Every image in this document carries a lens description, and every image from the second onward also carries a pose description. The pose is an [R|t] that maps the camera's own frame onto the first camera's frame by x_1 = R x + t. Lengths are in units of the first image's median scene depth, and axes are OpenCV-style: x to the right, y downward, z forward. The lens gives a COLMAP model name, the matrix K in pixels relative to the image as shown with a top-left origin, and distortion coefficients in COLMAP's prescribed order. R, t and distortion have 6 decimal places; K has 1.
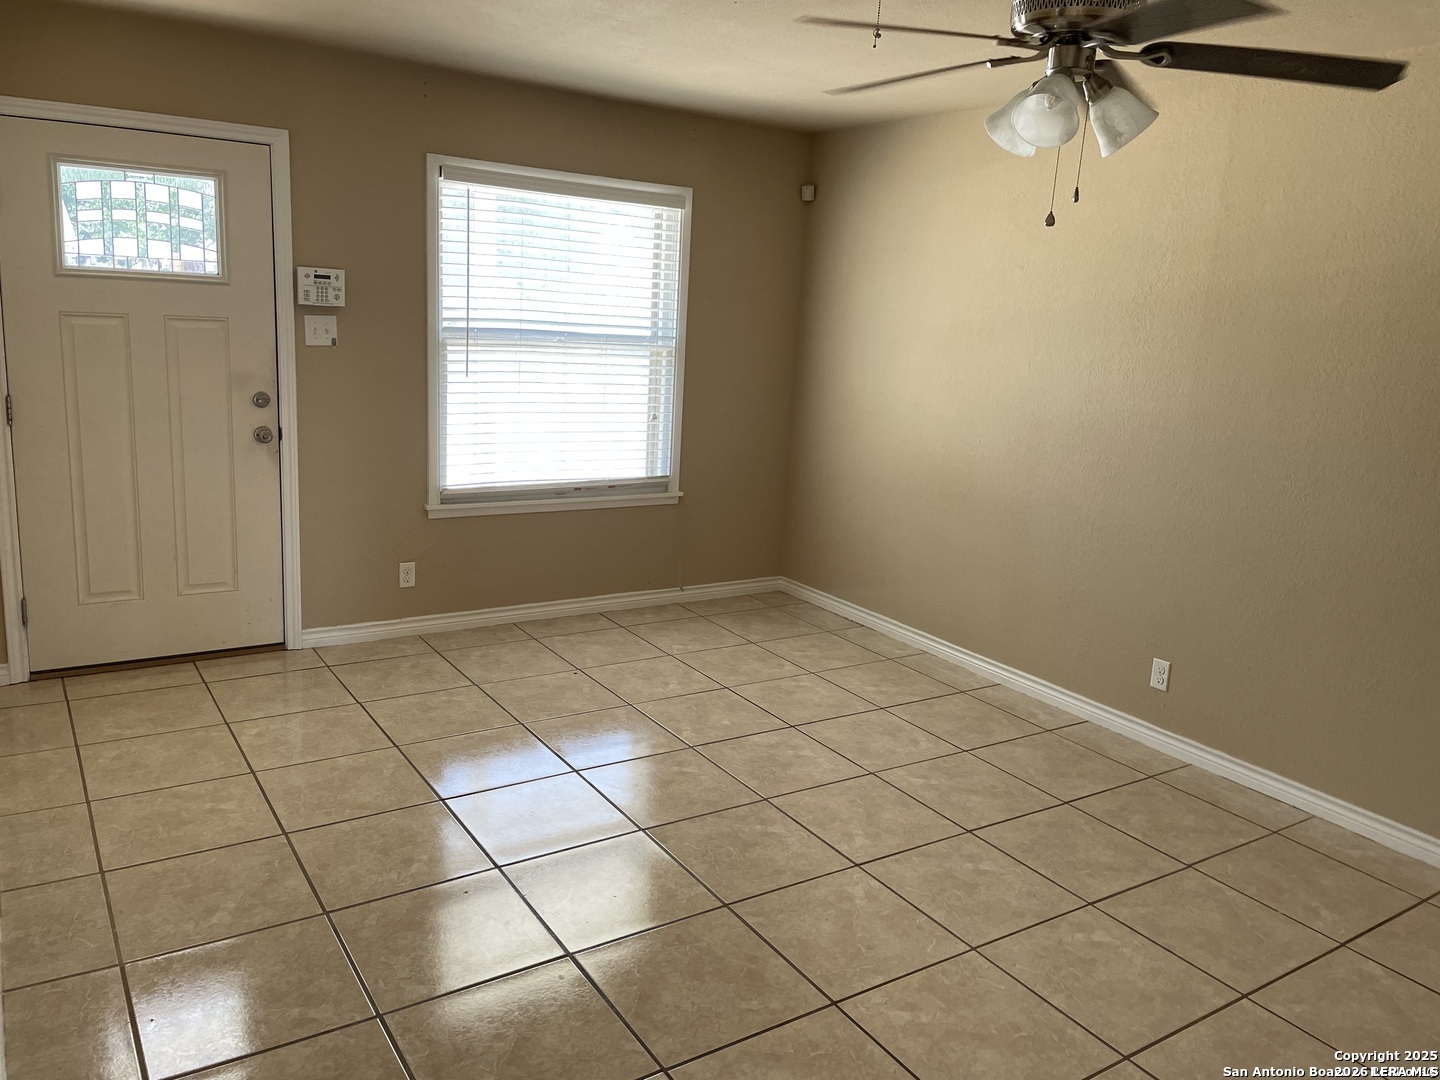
lens RADIAL K [[1106.8, 0, 723.2], [0, 1106.8, 514.3], [0, 0, 1]] dist [0.087396, -0.133951]
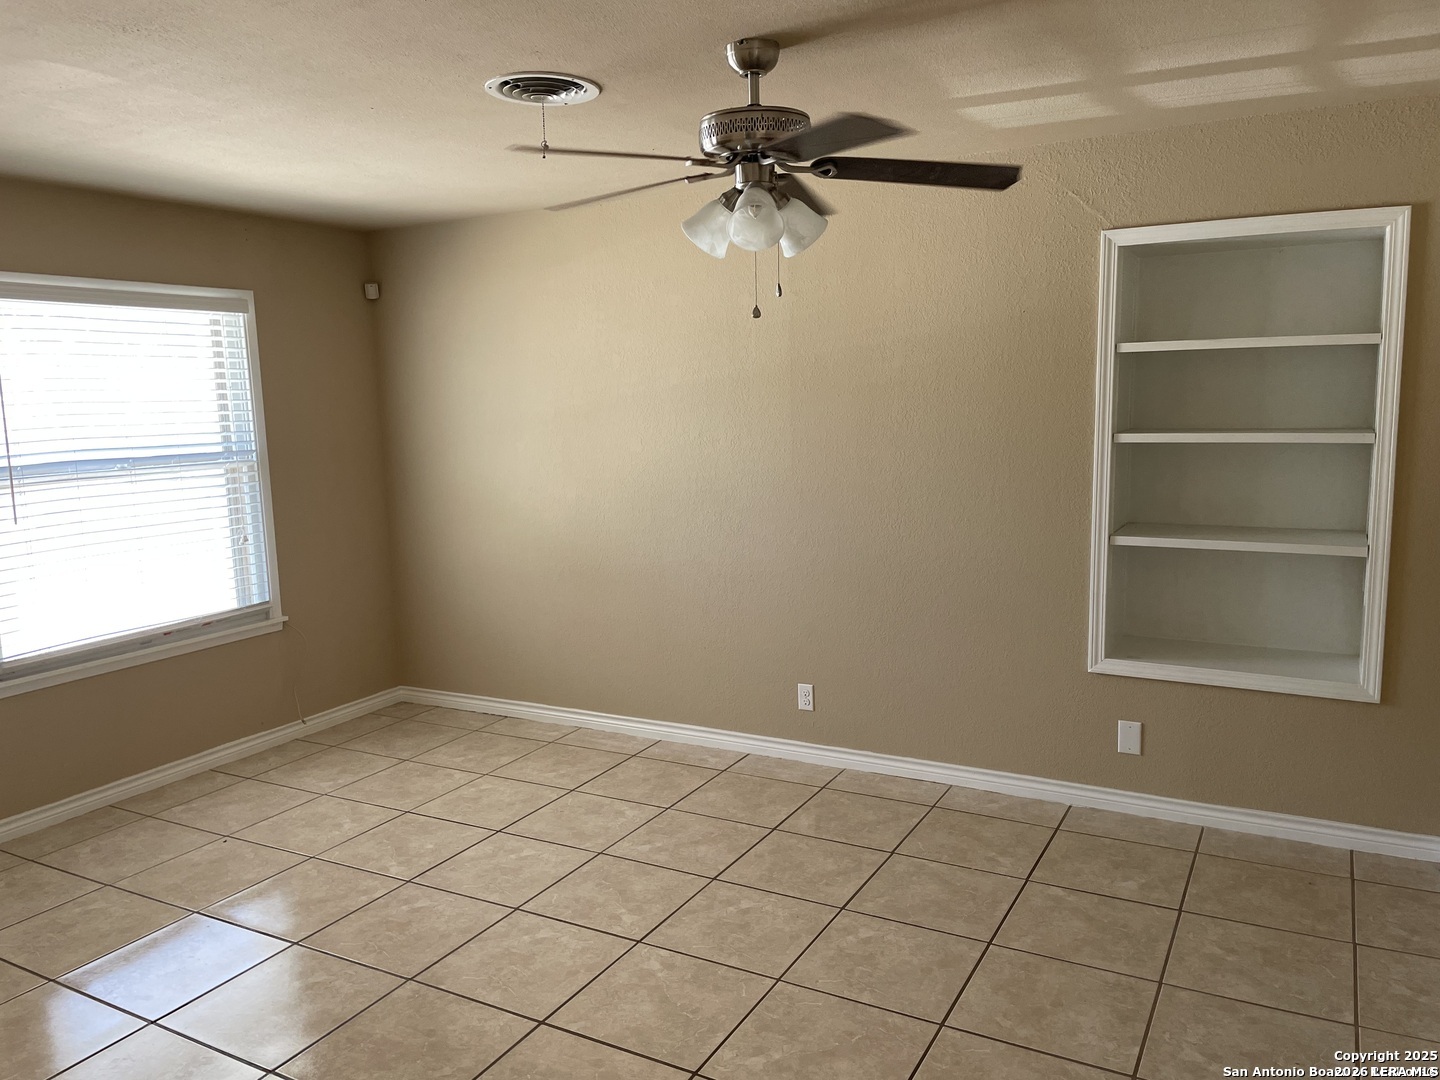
lens RADIAL K [[1106.8, 0, 723.2], [0, 1106.8, 514.3], [0, 0, 1]] dist [0.087396, -0.133951]
pose [[0.878477, -0.134829, 0.458367, -0.168864], [0.167533, 0.985372, -0.031235, -0.017761], [-0.447450, 0.104231, 0.888214, 0.016850]]
